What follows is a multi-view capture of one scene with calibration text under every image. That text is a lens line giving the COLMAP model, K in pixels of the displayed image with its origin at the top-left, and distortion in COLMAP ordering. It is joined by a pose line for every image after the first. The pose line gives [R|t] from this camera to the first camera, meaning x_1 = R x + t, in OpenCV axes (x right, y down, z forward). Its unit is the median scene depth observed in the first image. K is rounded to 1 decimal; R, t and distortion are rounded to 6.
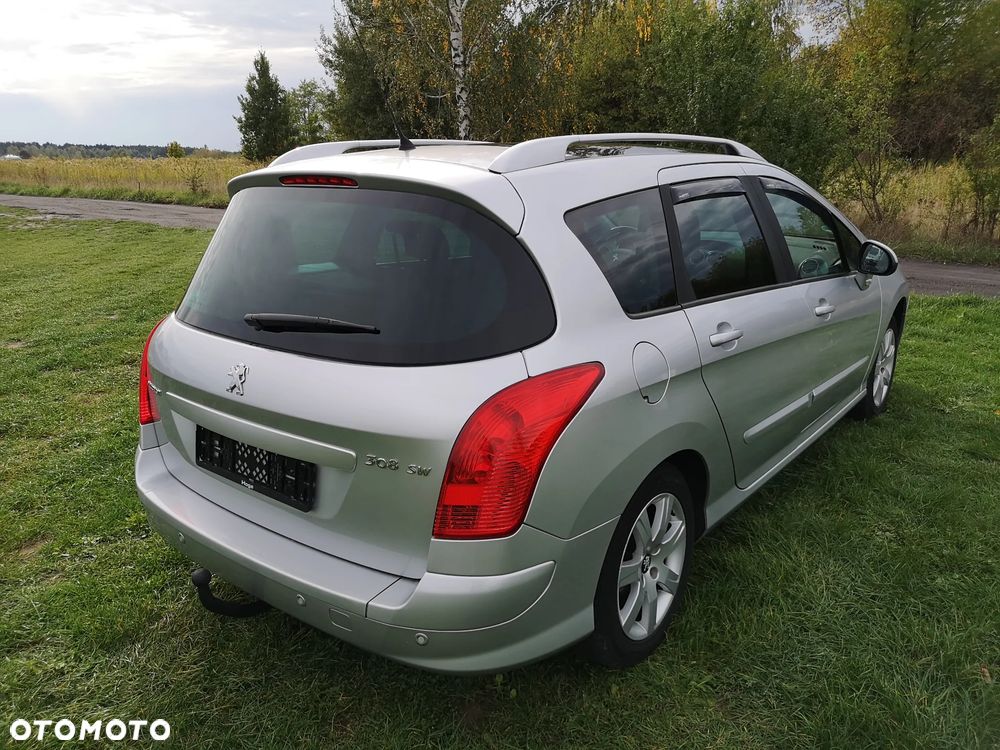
lens RADIAL K [[767.7, 0, 500.0], [0, 767.7, 375.0], [0, 0, 1]] dist [0.034243, -0.013892]
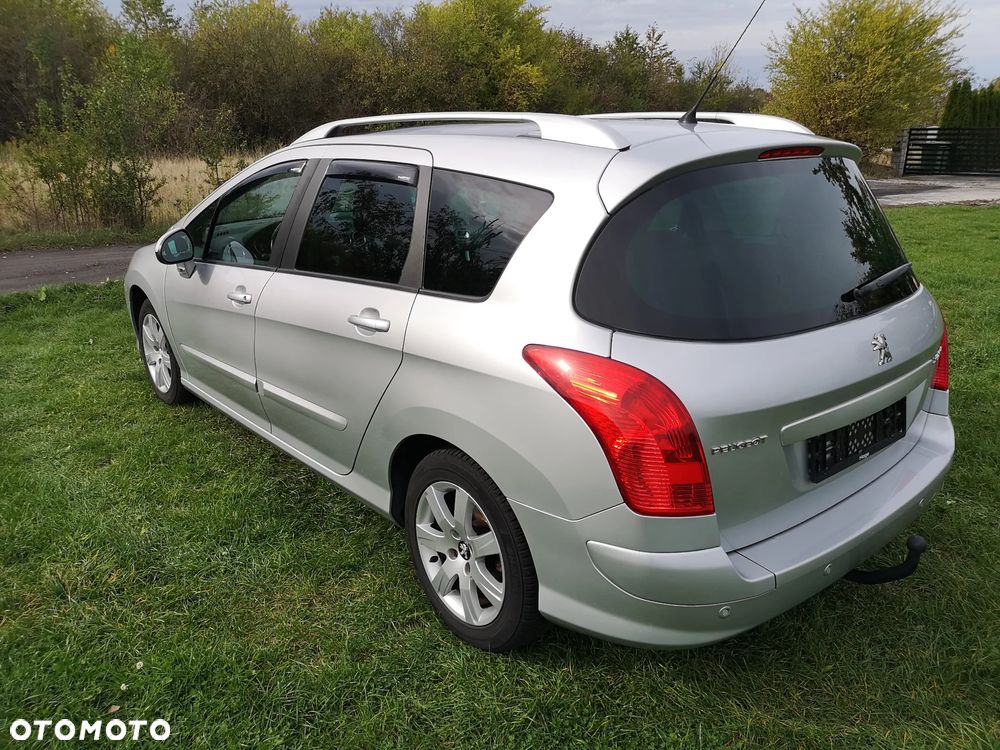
lens RADIAL K [[767.8, 0, 496.7], [0, 767.8, 374.4], [0, 0, 1]] dist [0.031796, -0.016272]
pose [[0.210236, -0.294066, 0.932377, -0.985927], [0.281512, 0.931507, 0.230315, -0.239557], [-0.936243, 0.214055, 0.278620, 0.842361]]
